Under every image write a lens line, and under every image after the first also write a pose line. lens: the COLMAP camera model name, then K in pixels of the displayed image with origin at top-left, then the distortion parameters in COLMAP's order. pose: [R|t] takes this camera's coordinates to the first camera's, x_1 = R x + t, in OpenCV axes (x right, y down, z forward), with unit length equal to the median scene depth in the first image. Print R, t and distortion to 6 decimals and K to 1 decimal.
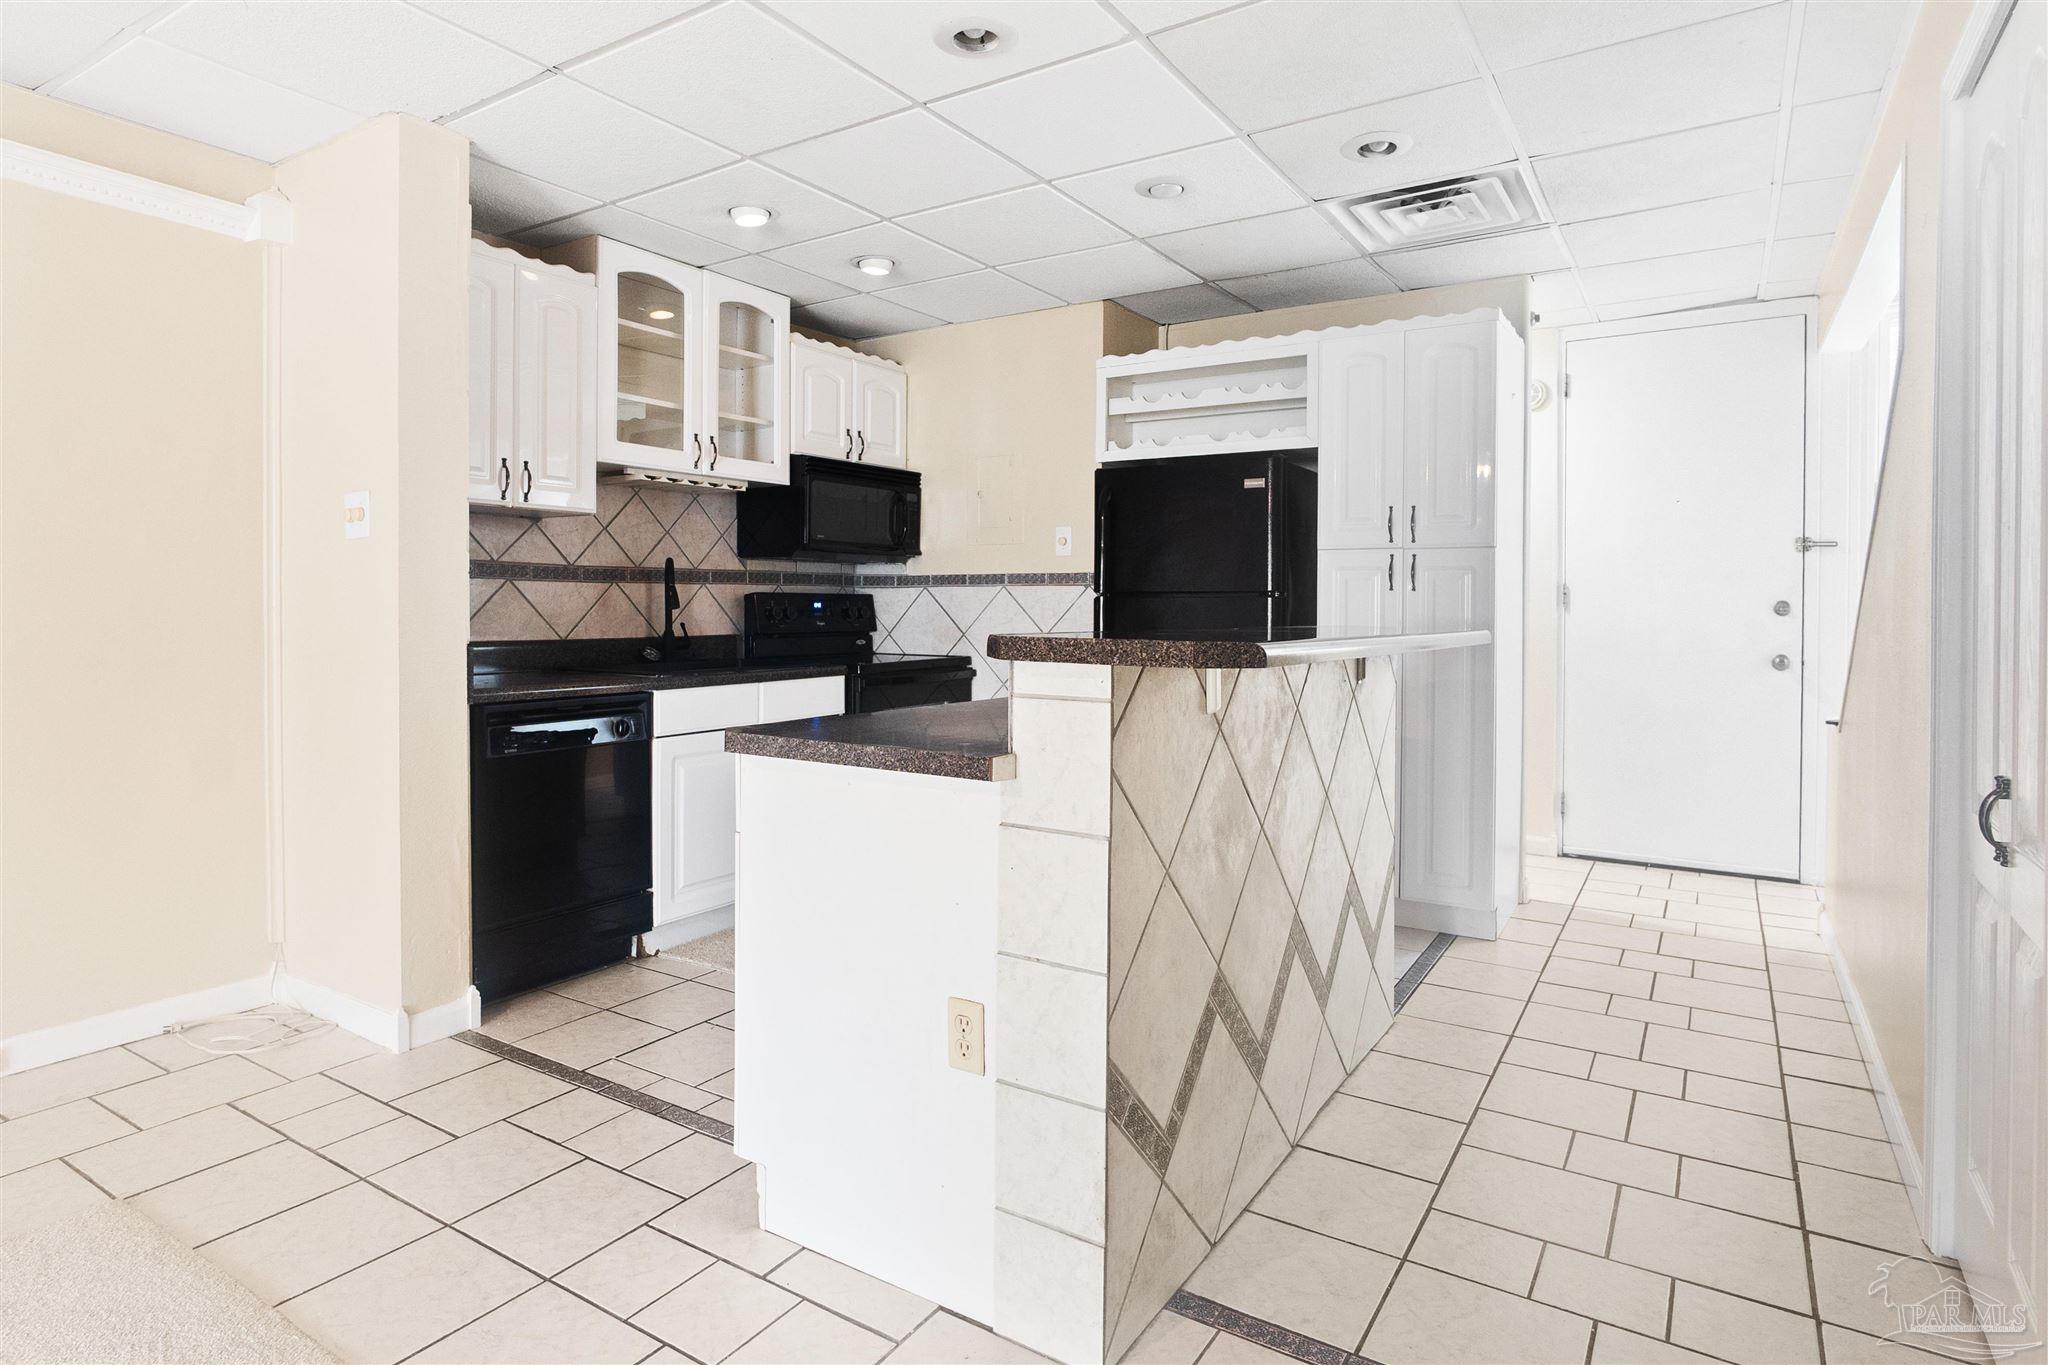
lens RADIAL K [[1105.8, 0, 1021.2], [0, 1105.8, 607.1], [0, 0, 1]] dist [-0.012116, 0.000474]
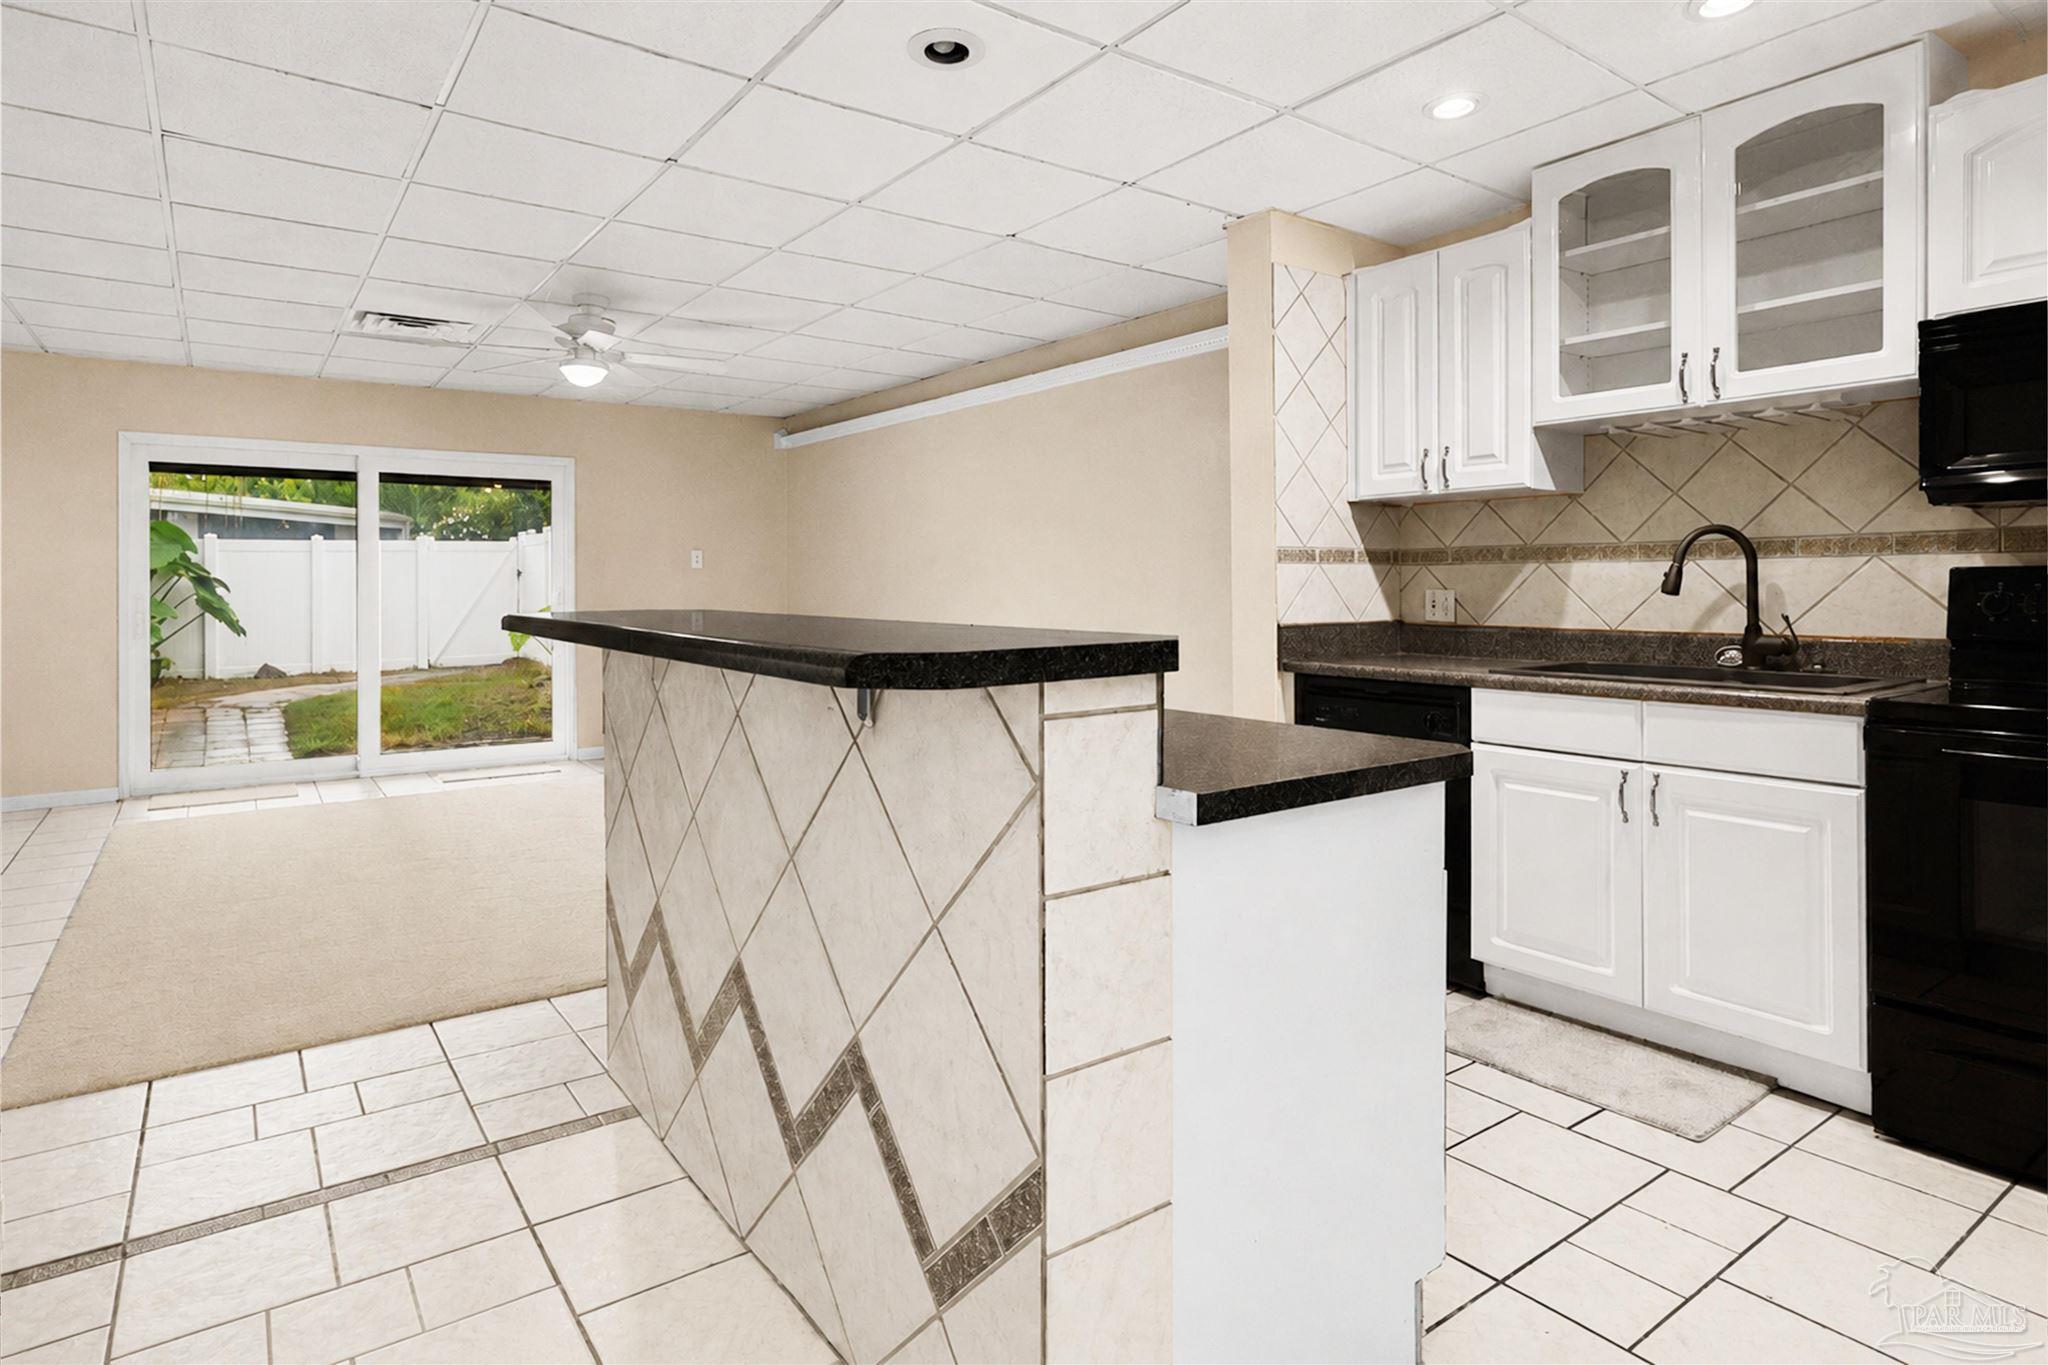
lens RADIAL K [[1105.8, 0, 1000.8], [0, 1105.8, 590.0], [0, 0, 1]] dist [-0.012116, 0.000474]
pose [[-0.370910, -0.004769, -0.928657, 0.516943], [0.000807, 0.999985, -0.005457, 0.002020], [0.928668, -0.002773, -0.370901, 0.811558]]
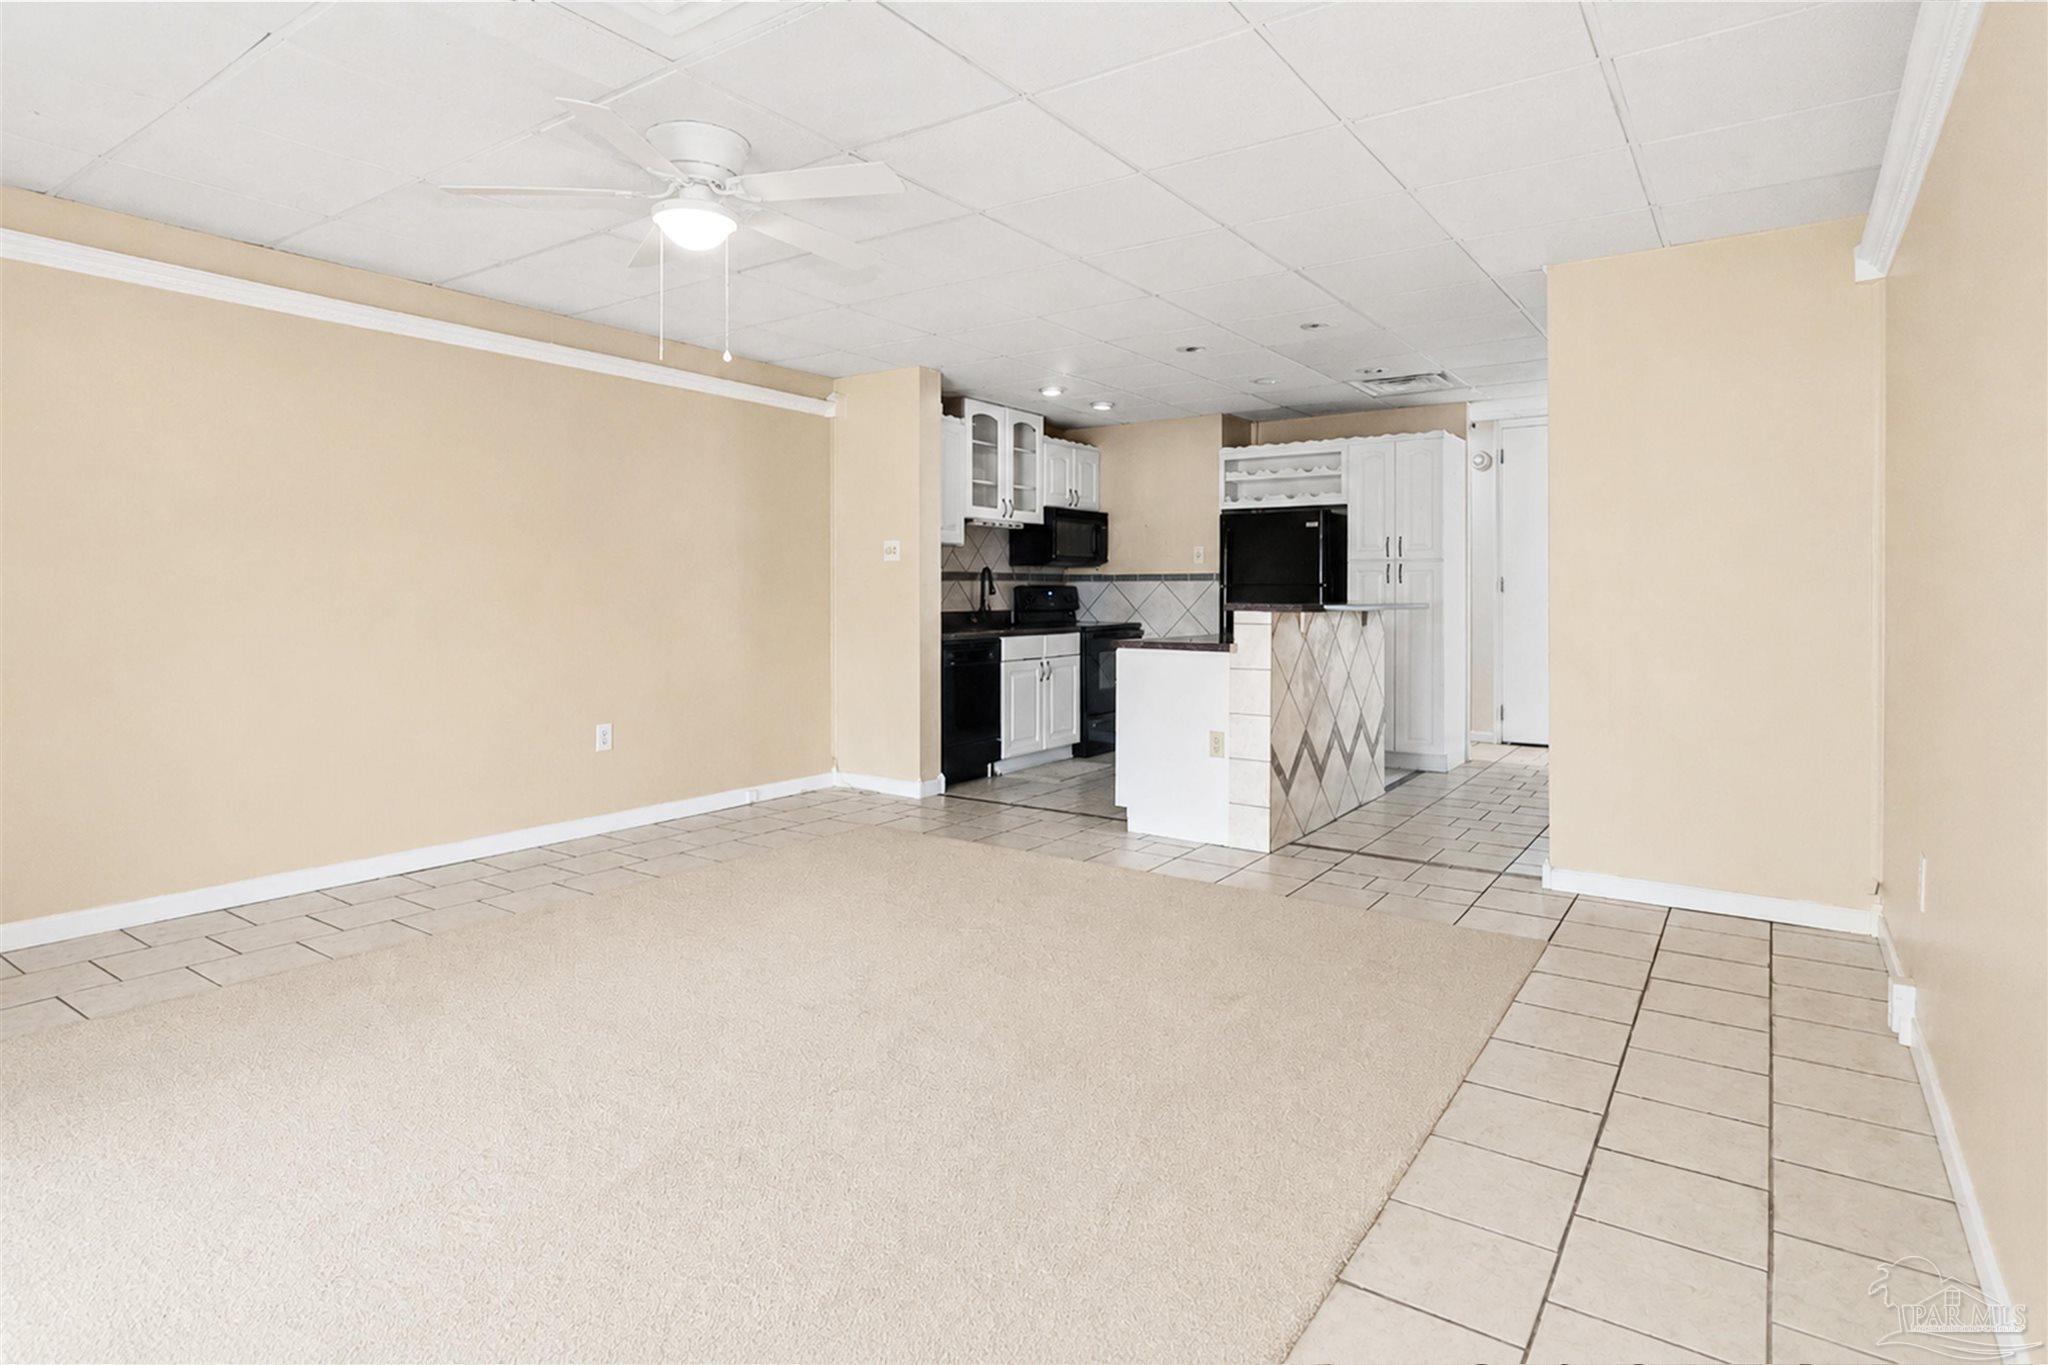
lens RADIAL K [[1105.8, 0, 1028.9], [0, 1105.8, 595.0], [0, 0, 1]] dist [-0.012116, 0.000474]
pose [[0.999572, -0.003646, -0.029035, -0.190191], [0.003638, 0.999993, -0.000312, 0.002392], [0.029036, 0.000206, 0.999578, -0.780874]]
